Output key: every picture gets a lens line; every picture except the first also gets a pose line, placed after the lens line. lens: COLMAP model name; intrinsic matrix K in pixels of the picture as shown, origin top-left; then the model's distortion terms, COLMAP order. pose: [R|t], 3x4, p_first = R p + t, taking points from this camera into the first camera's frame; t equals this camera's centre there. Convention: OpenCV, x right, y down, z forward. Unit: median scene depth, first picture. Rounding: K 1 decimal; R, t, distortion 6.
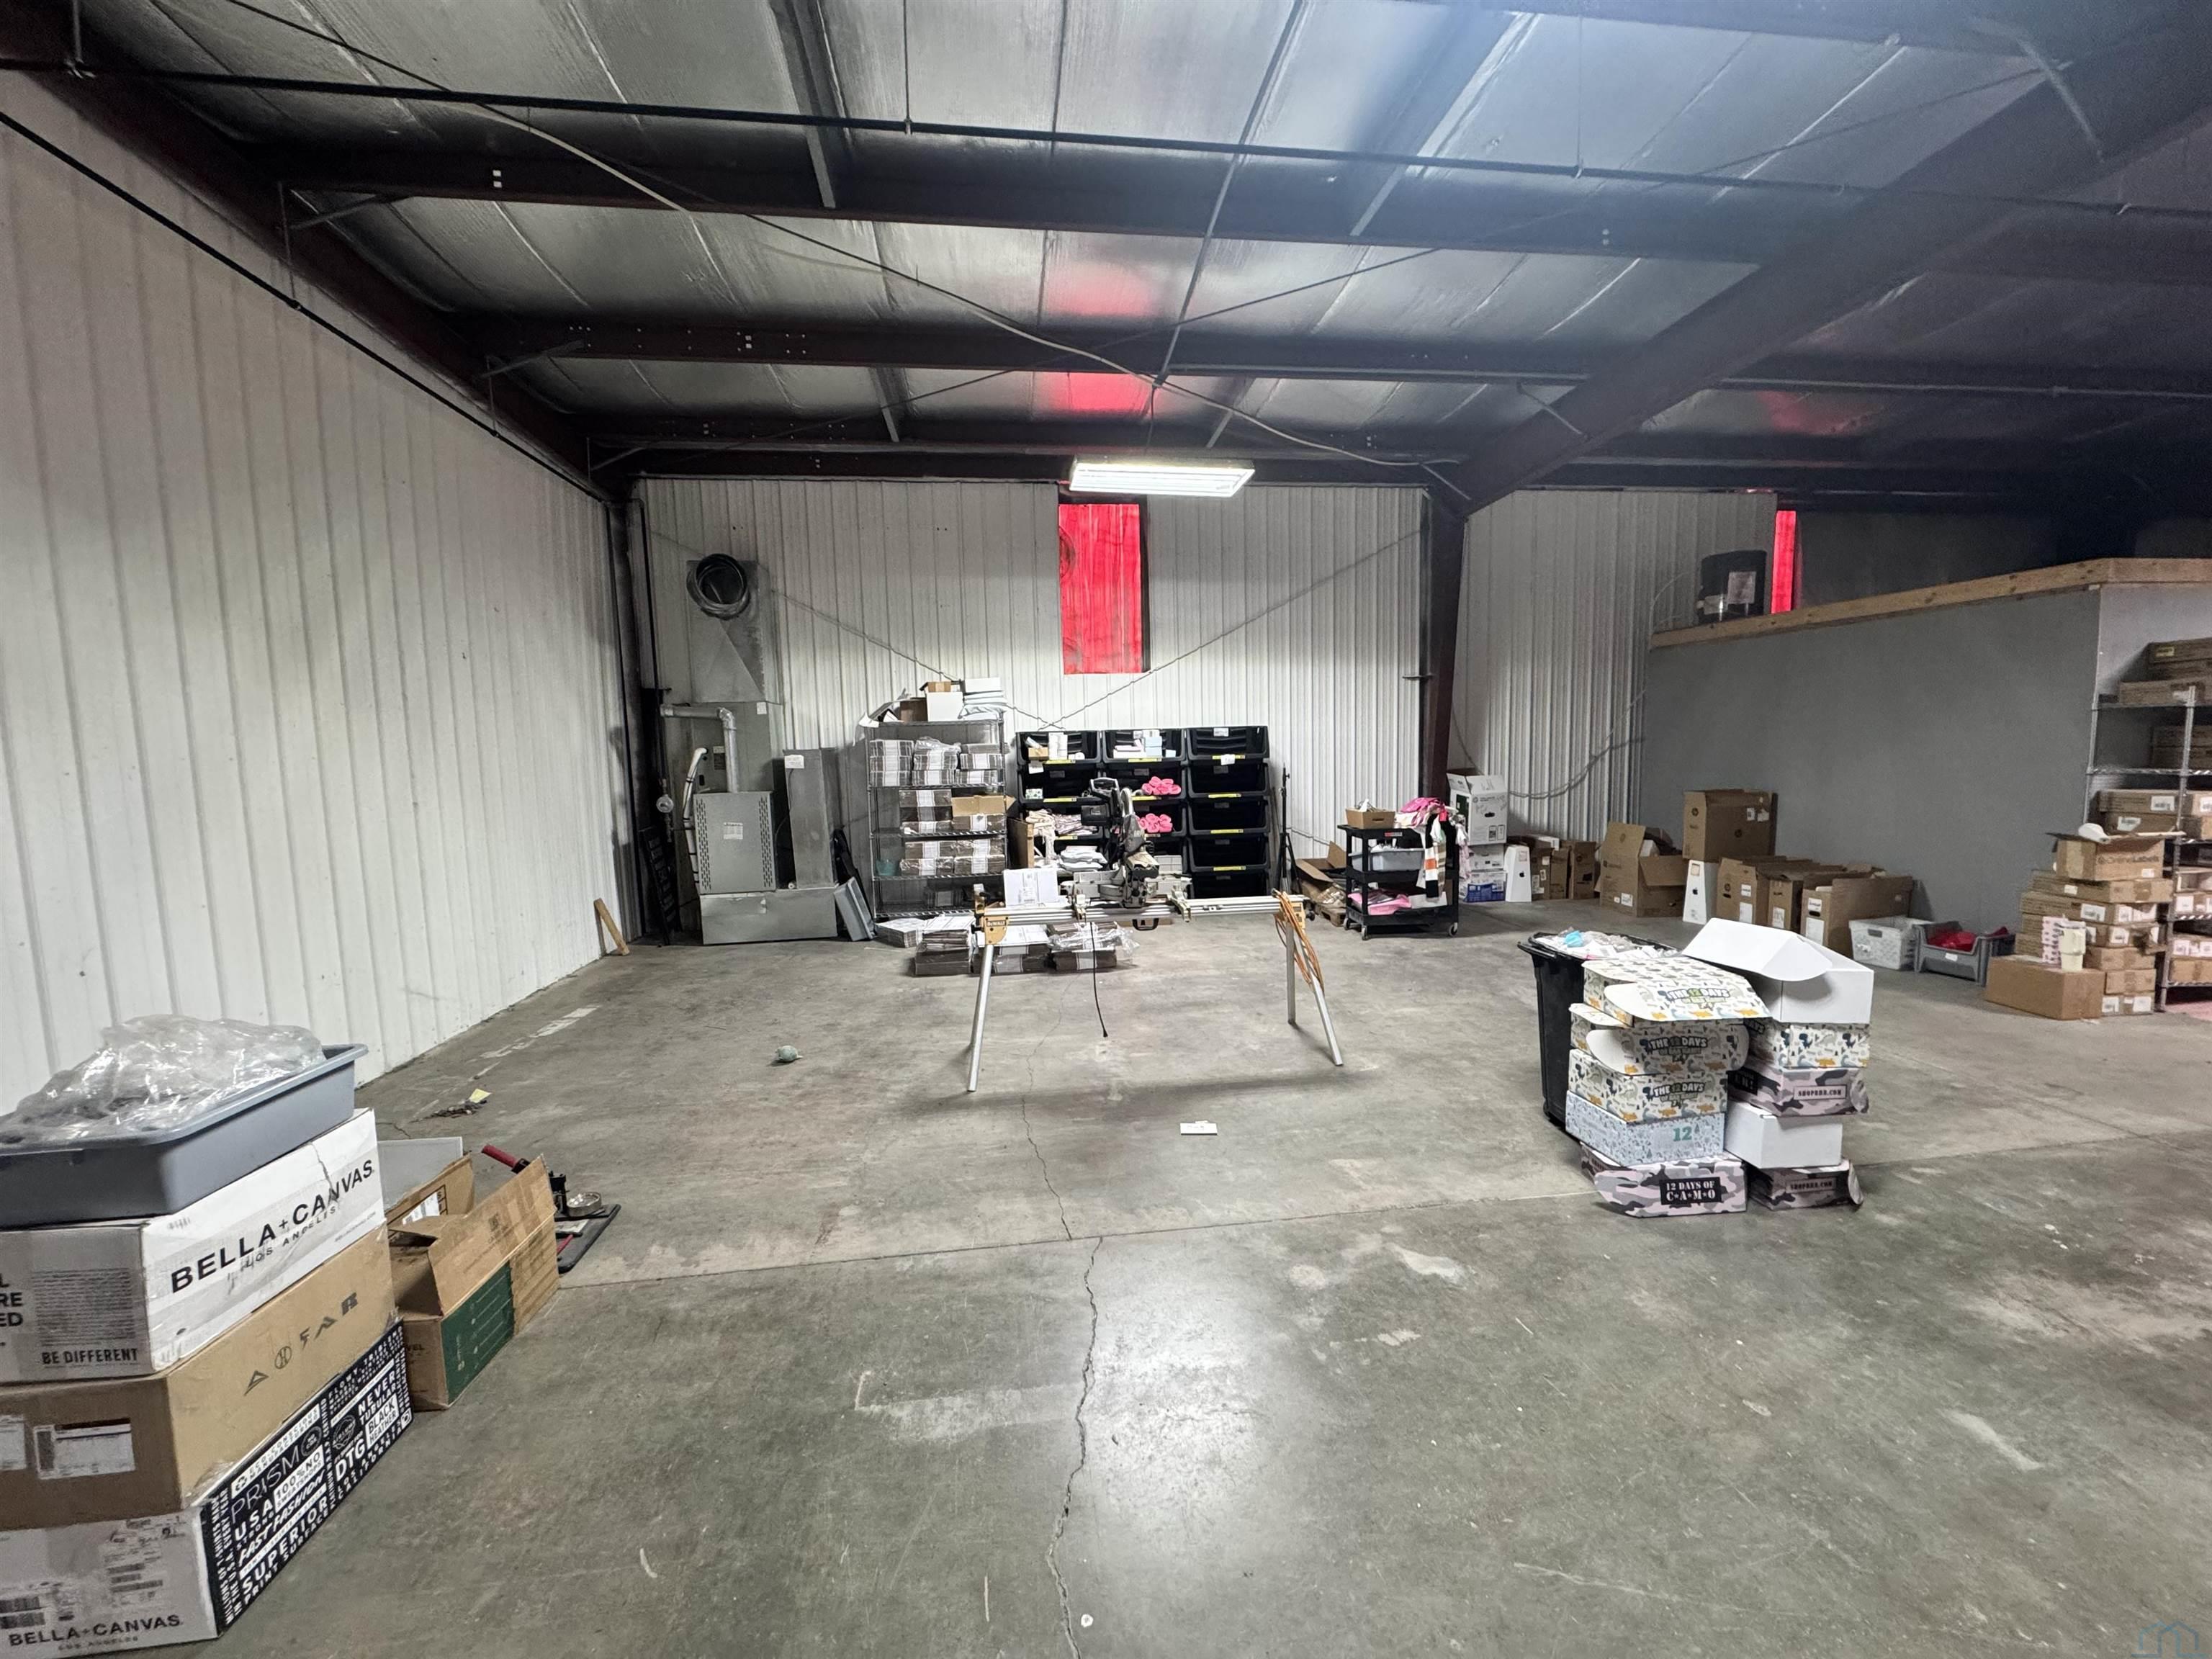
lens RADIAL K [[876.6, 0, 1104.9], [0, 876.6, 816.2], [0, 0, 1]] dist [-0.006500, 0.001109]
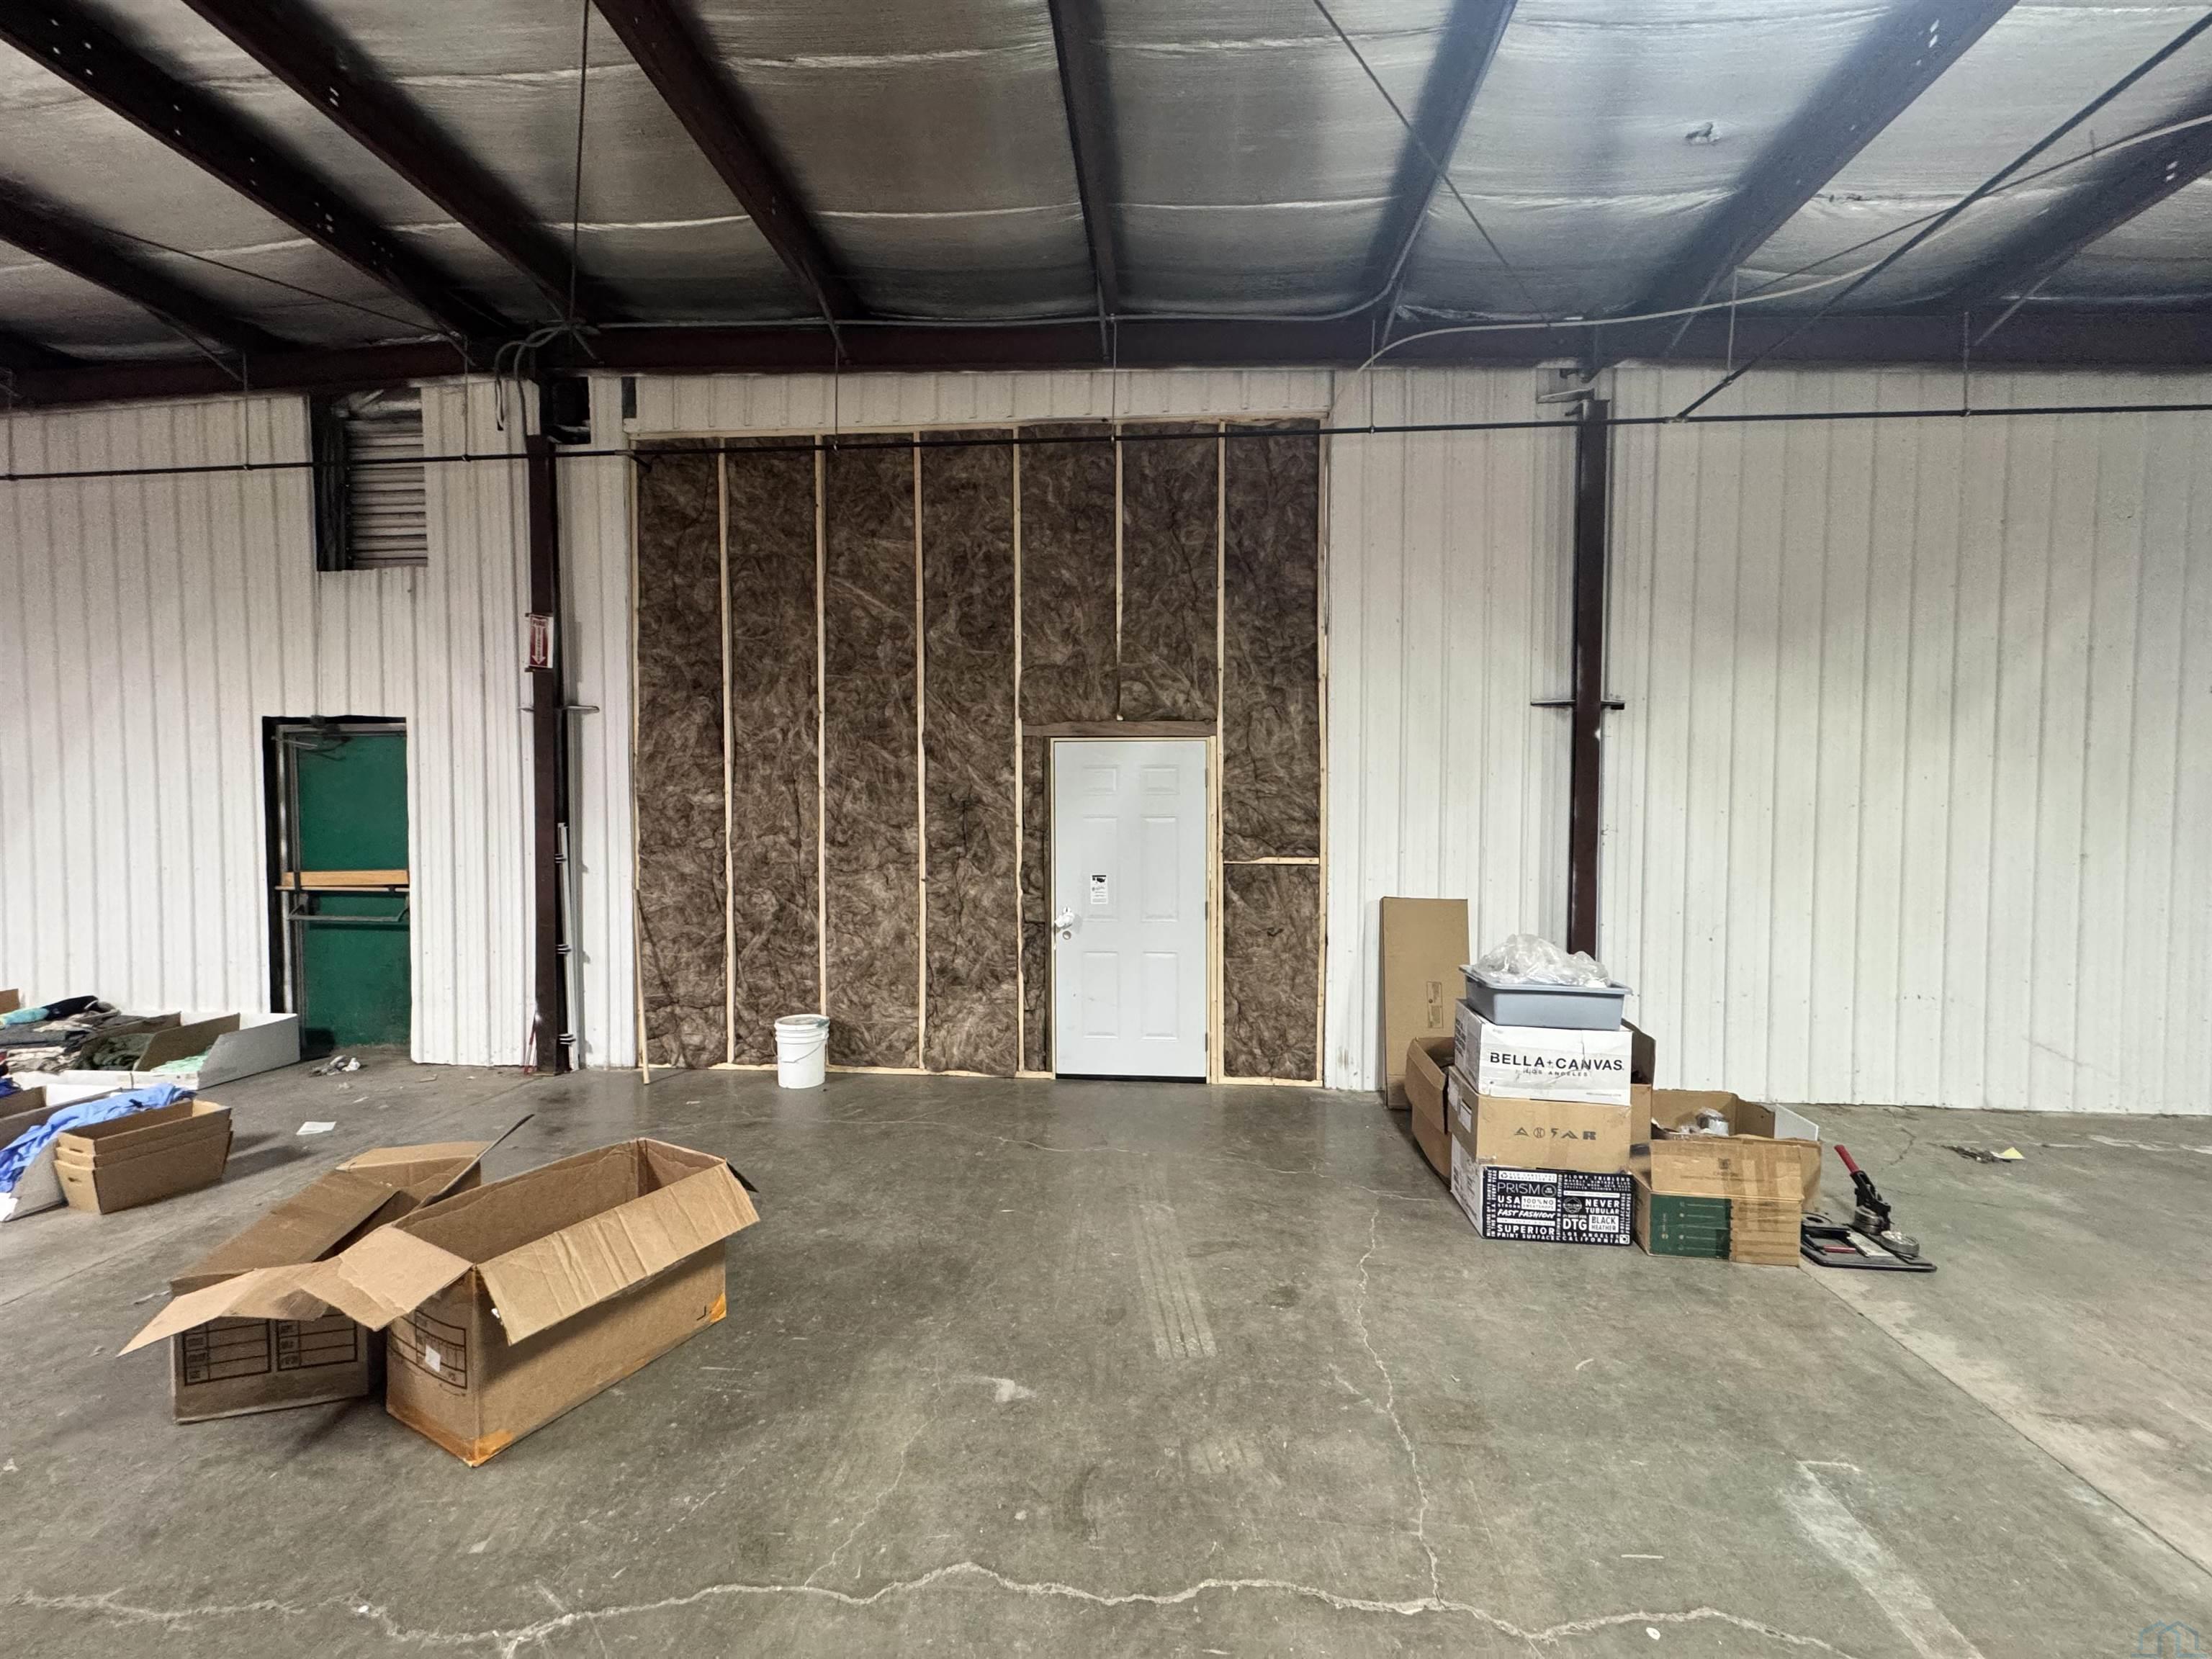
lens RADIAL K [[876.6, 0, 1115.1], [0, 876.6, 828.1], [0, 0, 1]] dist [-0.006500, 0.001109]
pose [[-0.200604, 0.052837, -0.978247, 0.763803], [-0.081241, 0.994208, 0.070359, -0.054489], [0.976298, 0.093588, -0.195149, 0.328913]]
